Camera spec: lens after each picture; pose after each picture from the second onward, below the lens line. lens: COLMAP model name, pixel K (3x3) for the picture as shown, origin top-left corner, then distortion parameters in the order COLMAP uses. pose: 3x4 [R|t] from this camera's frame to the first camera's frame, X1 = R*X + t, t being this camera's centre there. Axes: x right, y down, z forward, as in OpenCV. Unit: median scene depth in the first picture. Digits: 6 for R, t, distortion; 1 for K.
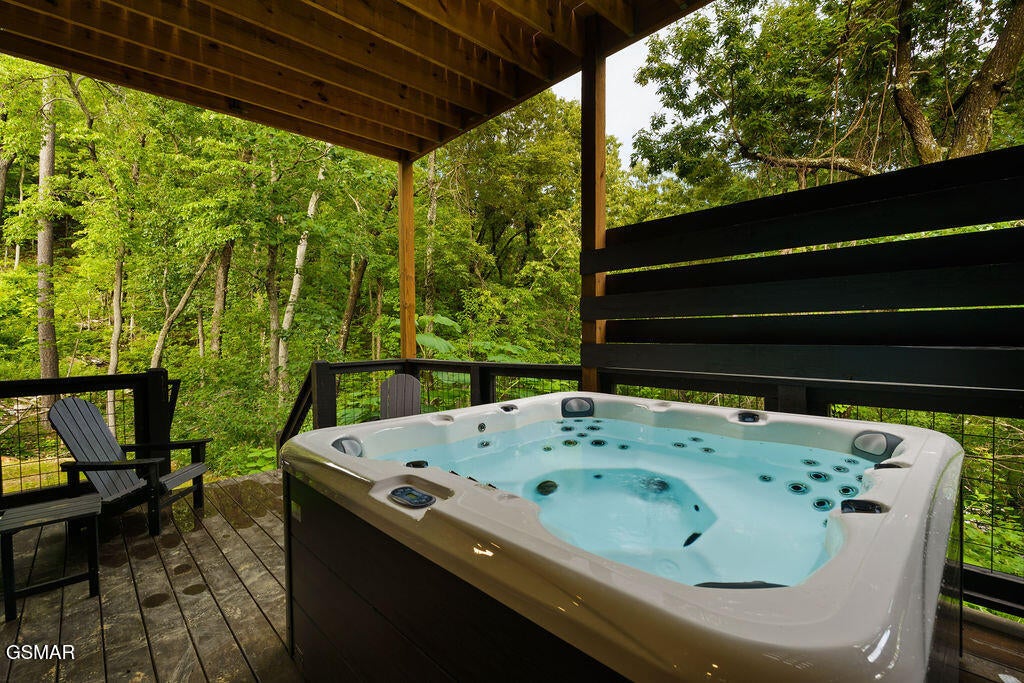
lens RADIAL K [[457.5, 0, 519.9], [0, 457.5, 343.8], [0, 0, 1]] dist [-0.003610, -0.000384]
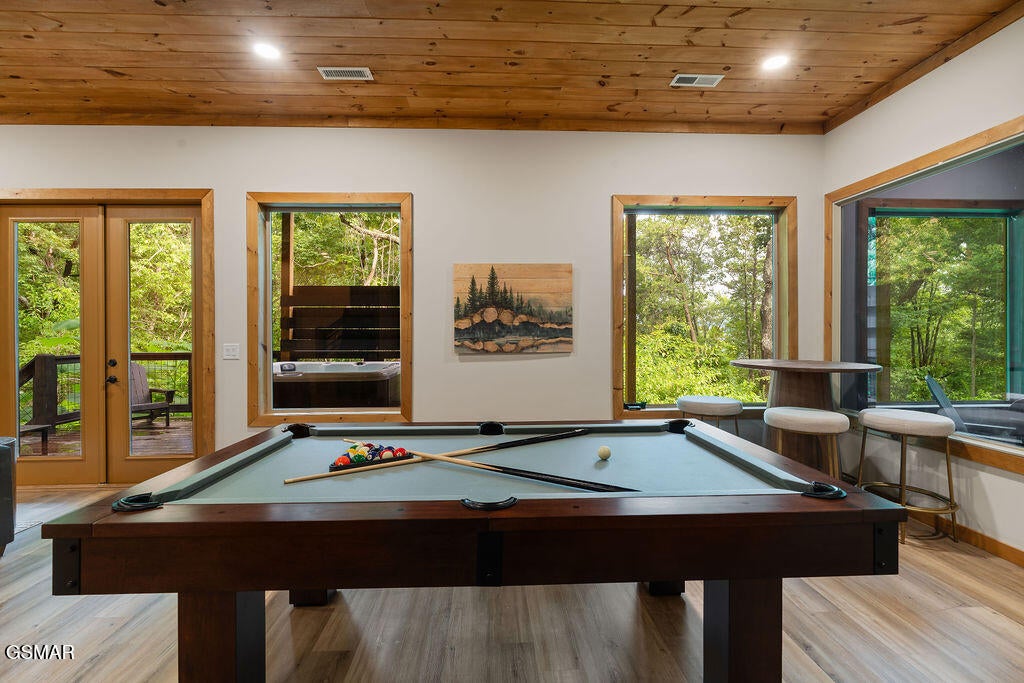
lens RADIAL K [[457.5, 0, 507.5], [0, 457.5, 335.6], [0, 0, 1]] dist [-0.003610, -0.000384]
pose [[0.670651, 0.009789, 0.741709, -0.146770], [0.010001, 0.999703, -0.022237, 0.007551], [-0.741706, 0.022331, 0.670353, -0.236576]]
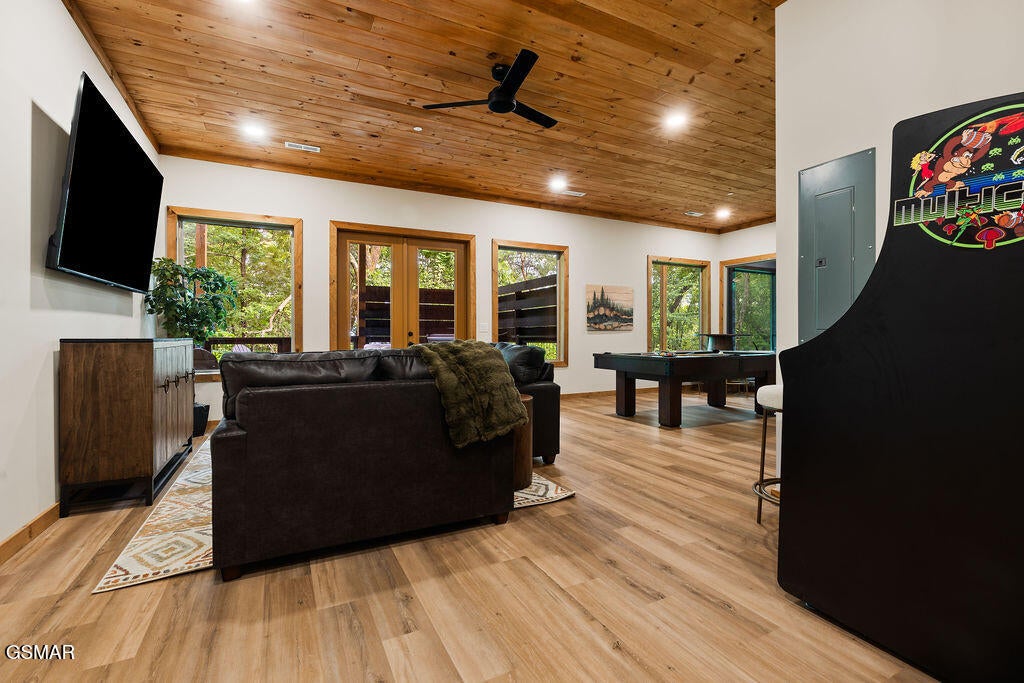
lens RADIAL K [[457.5, 0, 510.0], [0, 457.5, 336.7], [0, 0, 1]] dist [-0.003610, -0.000384]
pose [[0.298244, 0.011917, 0.954415, -0.435629], [0.018104, 0.999672, -0.018139, 0.023861], [-0.954318, 0.022688, 0.297931, -0.128623]]
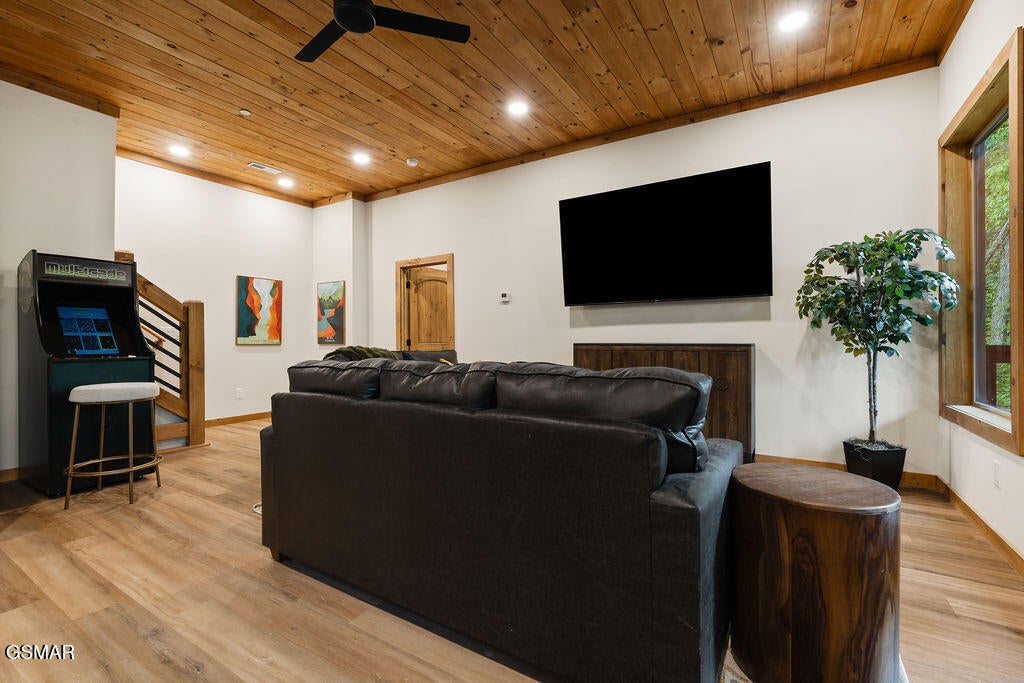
lens RADIAL K [[457.5, 0, 508.6], [0, 457.5, 340.1], [0, 0, 1]] dist [-0.003610, -0.000384]
pose [[0.223597, 0.015013, -0.974566, -0.084879], [-0.023714, 0.999669, 0.009959, 0.016609], [0.974393, 0.020884, 0.223879, -0.048945]]
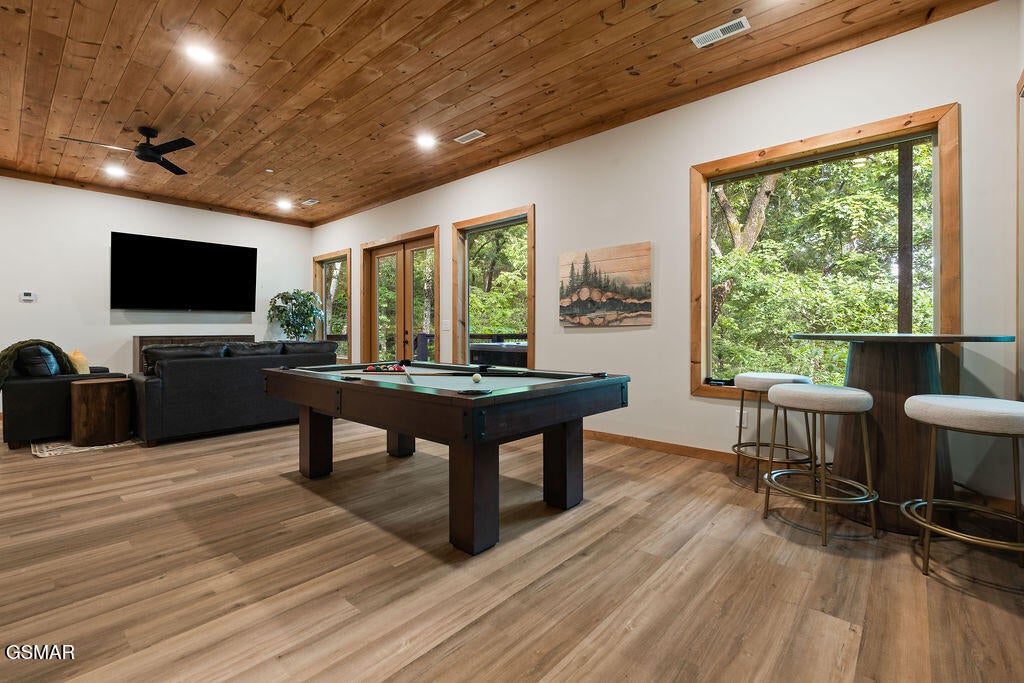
lens RADIAL K [[457.5, 0, 506.6], [0, 457.5, 335.2], [0, 0, 1]] dist [-0.003610, -0.000384]
pose [[0.998187, 0.012022, 0.058975, -0.048089], [-0.011360, 0.999869, -0.011541, 0.019888], [-0.059106, 0.010850, 0.998193, -0.342252]]
